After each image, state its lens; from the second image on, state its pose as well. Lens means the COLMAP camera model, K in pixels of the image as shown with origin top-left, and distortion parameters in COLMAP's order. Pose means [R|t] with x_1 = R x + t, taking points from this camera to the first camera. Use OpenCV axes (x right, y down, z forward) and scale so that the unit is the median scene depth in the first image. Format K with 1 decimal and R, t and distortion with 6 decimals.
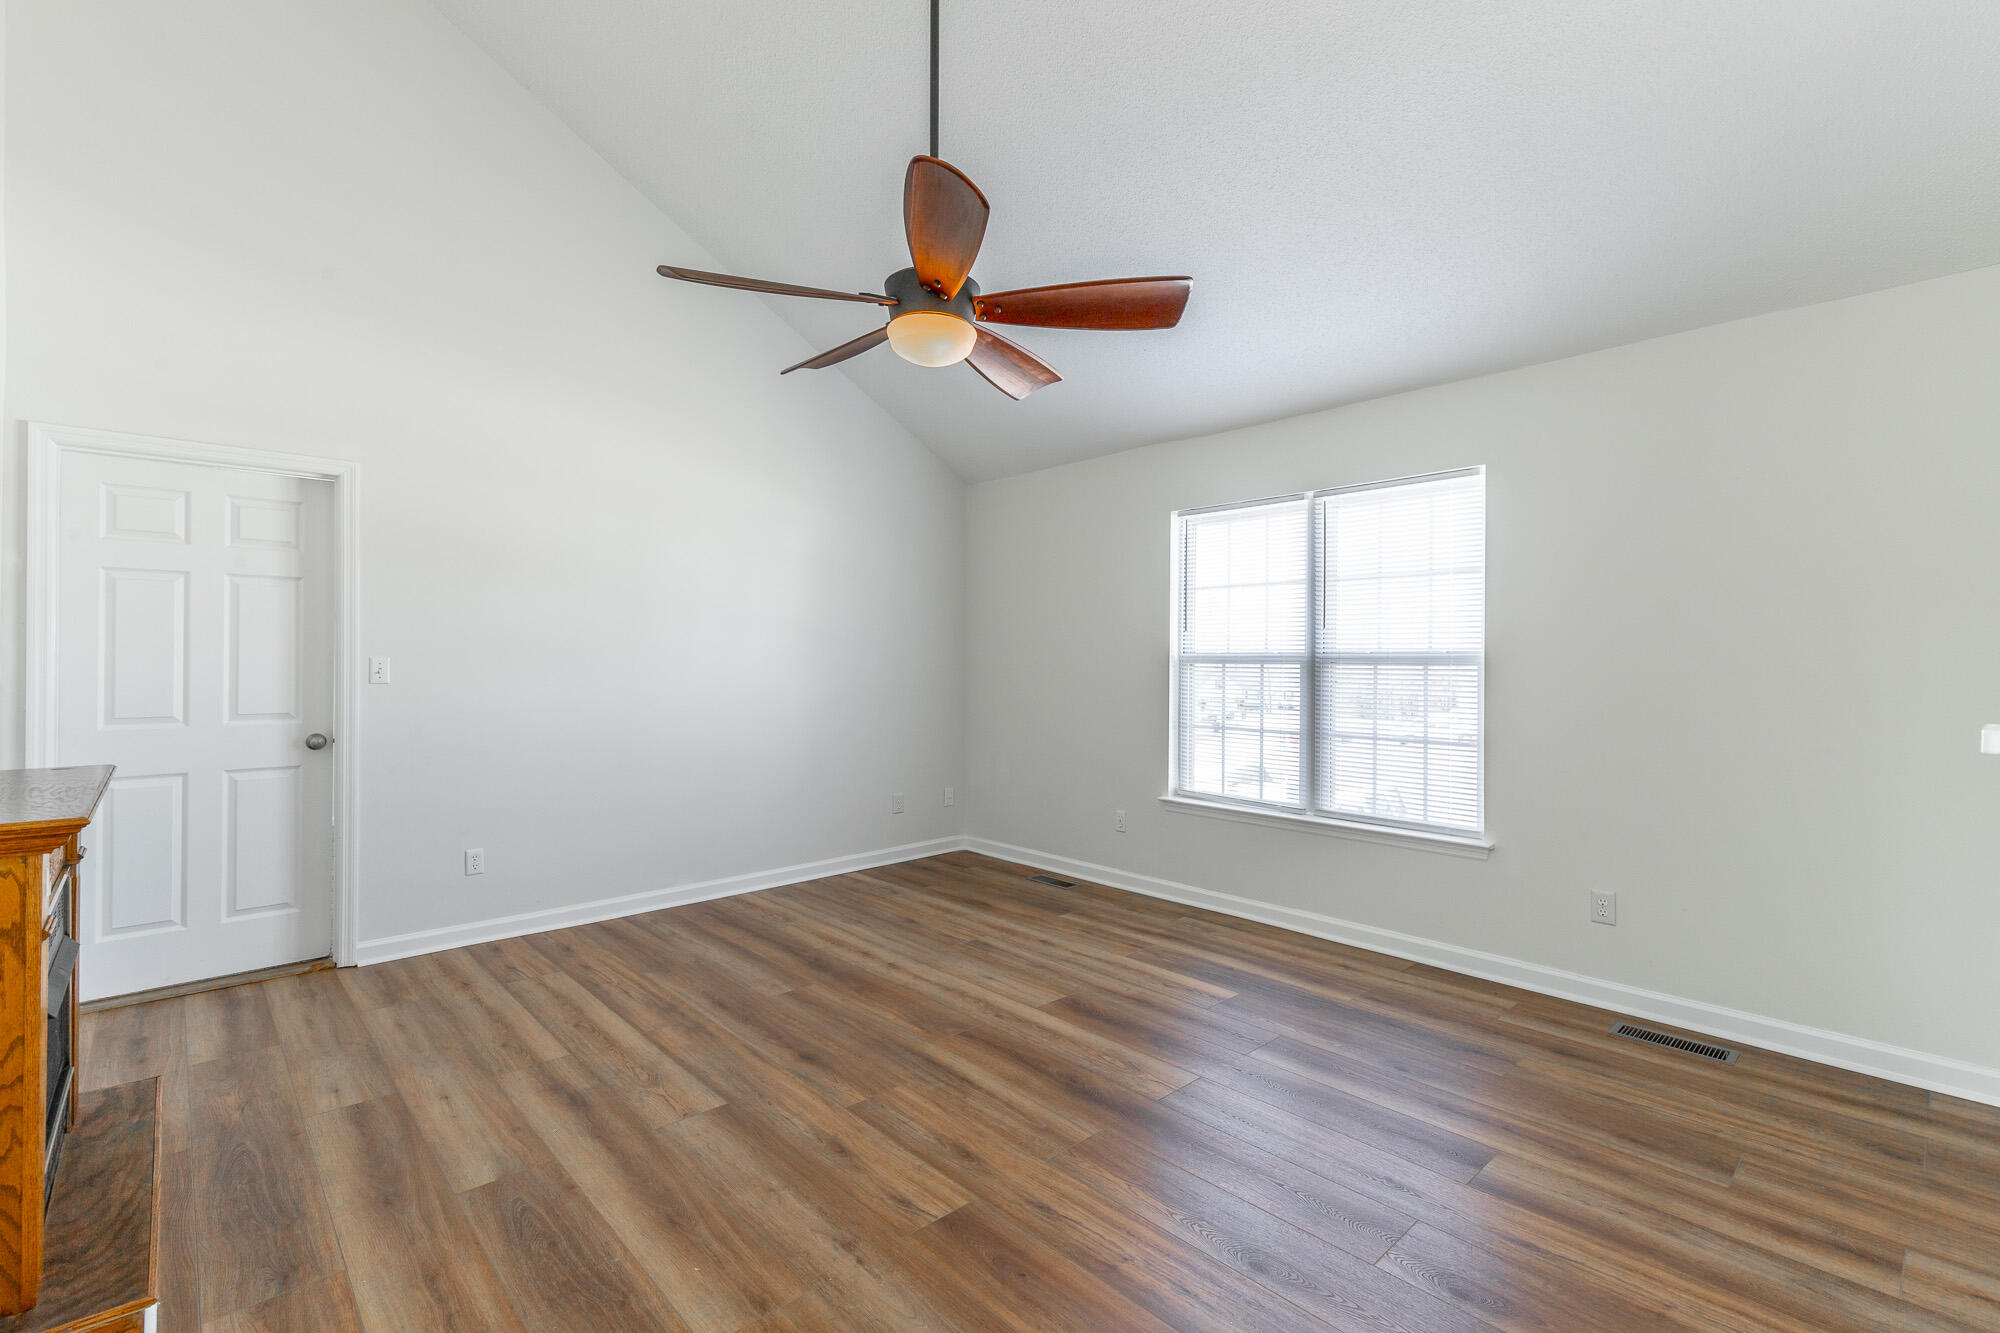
lens RADIAL K [[902.0, 0, 1008.3], [0, 902.0, 664.4], [0, 0, 1]] dist [0.009277, -0.000877]
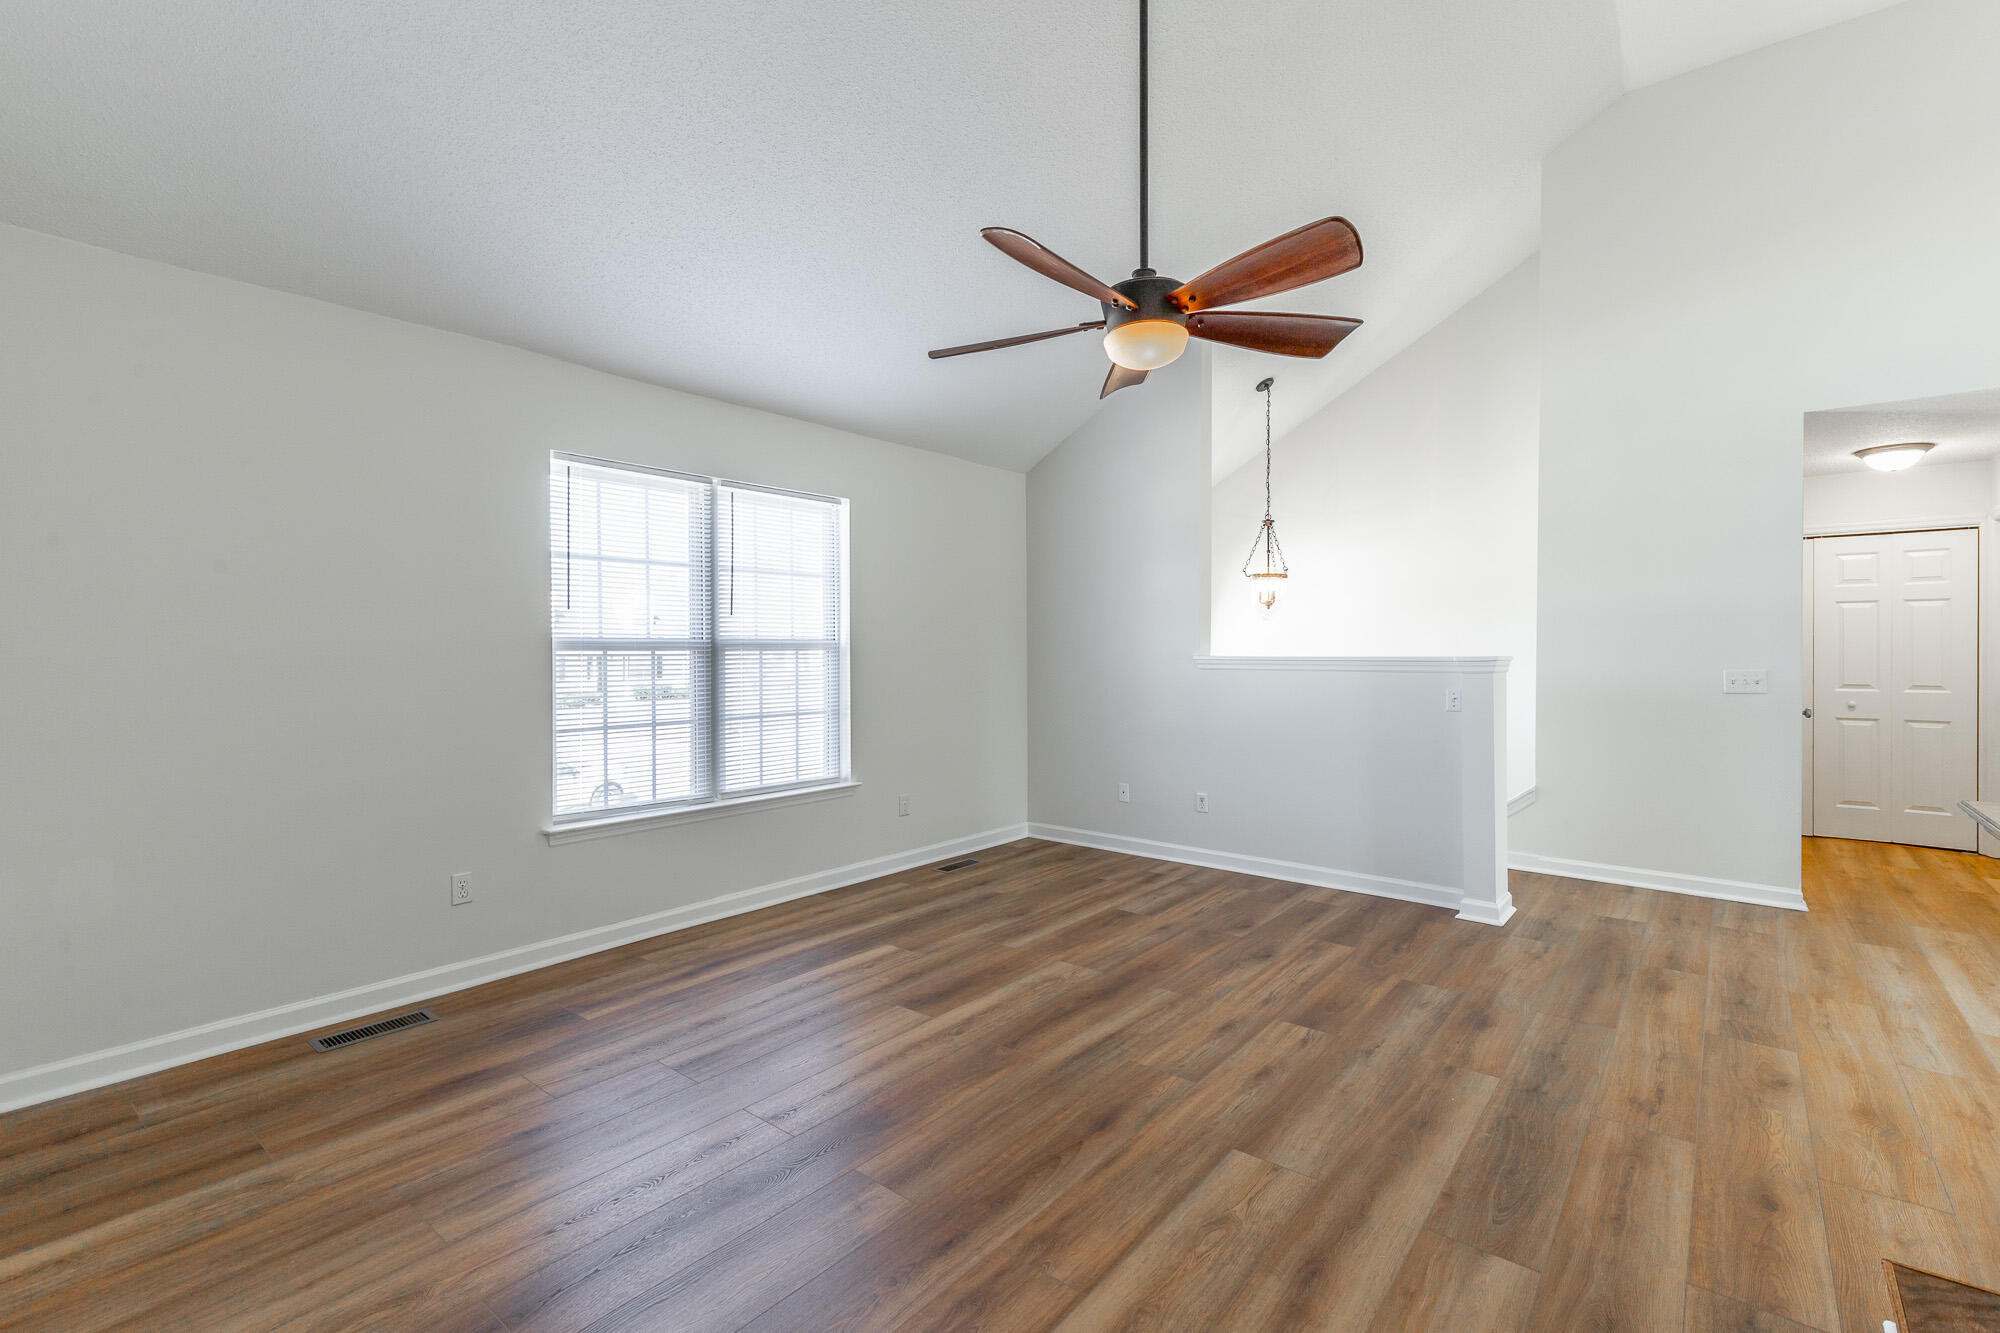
lens RADIAL K [[902.0, 0, 1000.2], [0, 902.0, 655.1], [0, 0, 1]] dist [0.009277, -0.000877]
pose [[-0.140408, -0.008522, 0.990057, -0.776652], [0.008032, 0.999920, 0.009746, -0.002403], [-0.990061, 0.009321, -0.140328, 0.912979]]
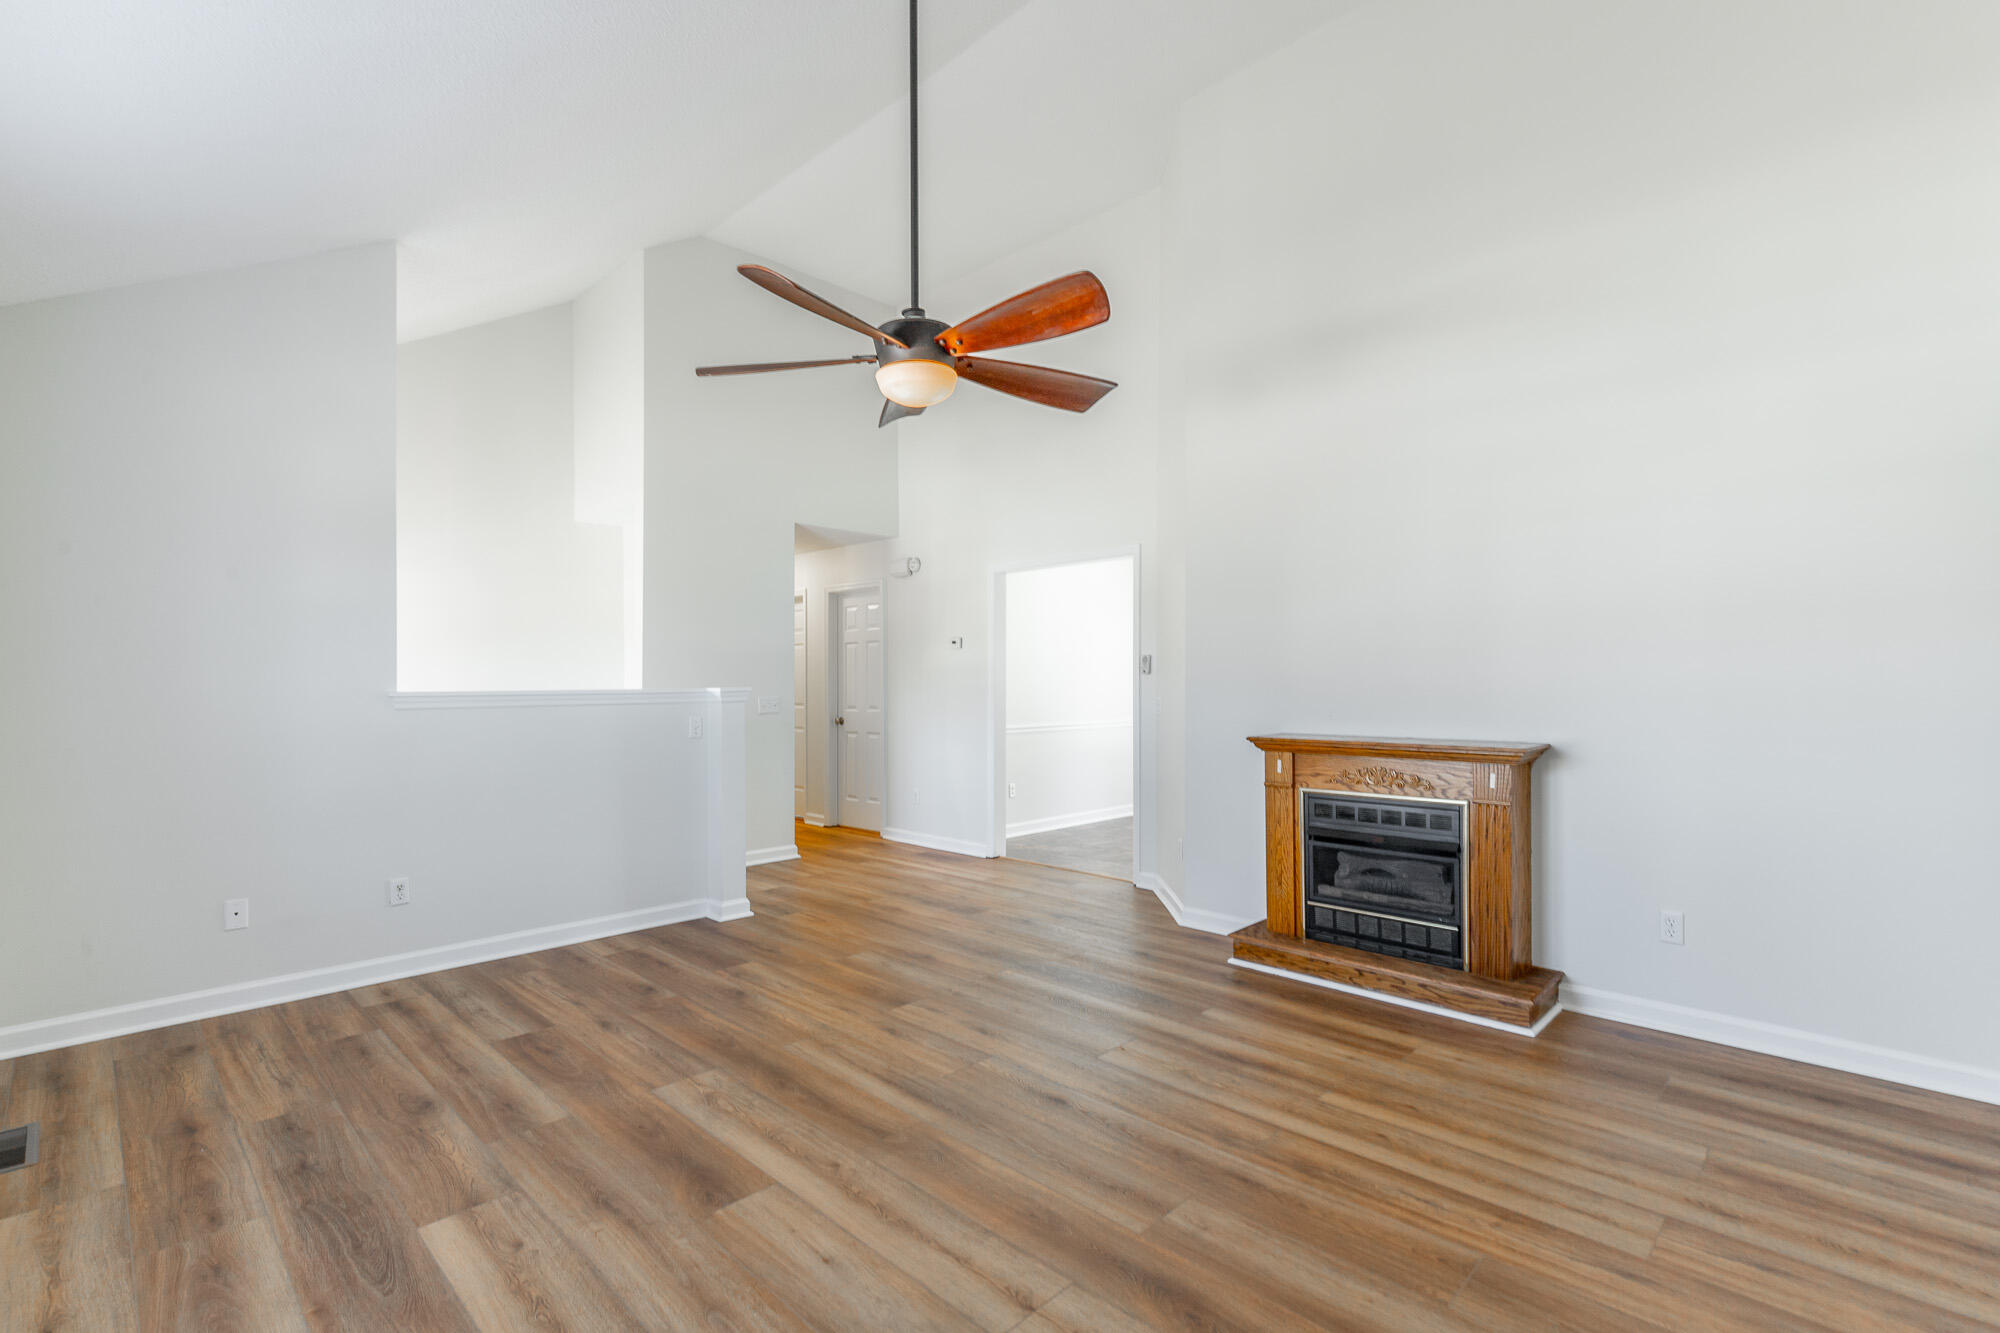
lens RADIAL K [[902.0, 0, 1000.6], [0, 902.0, 677.1], [0, 0, 1]] dist [0.009277, -0.000877]
pose [[-0.998987, 0.005691, -0.044639, -0.095273], [0.005571, 0.999980, 0.002832, -0.001493], [0.044654, 0.002580, -0.998999, 1.455565]]
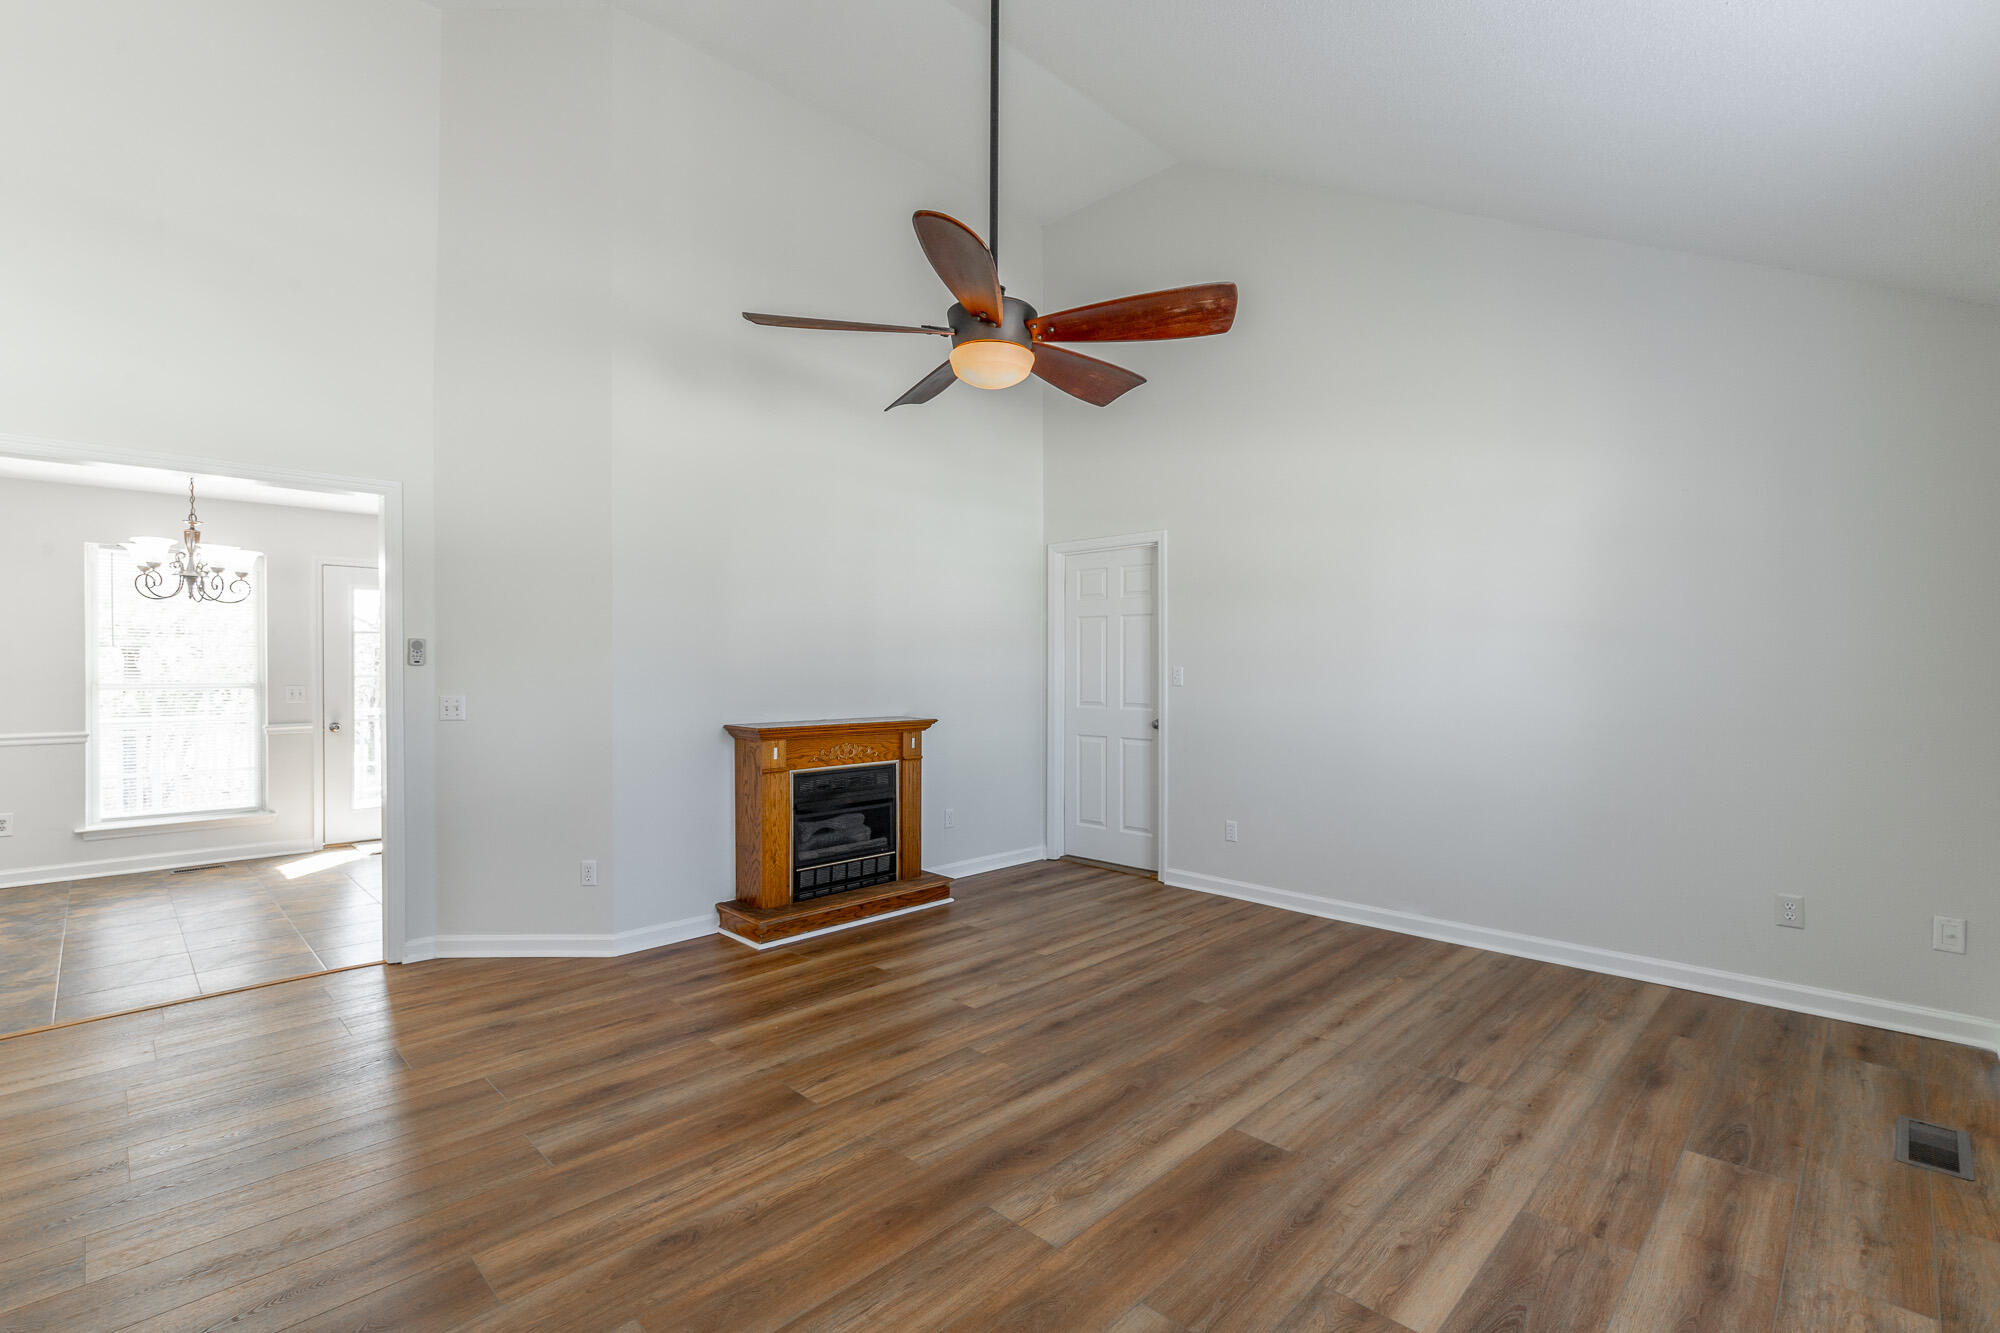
lens RADIAL K [[902.0, 0, 991.4], [0, 902.0, 666.2], [0, 0, 1]] dist [0.009277, -0.000877]
pose [[0.035792, -0.000252, -0.999359, 0.672670], [-0.006972, 0.999976, -0.000502, -0.004574], [0.999335, 0.006985, 0.035789, 0.663168]]
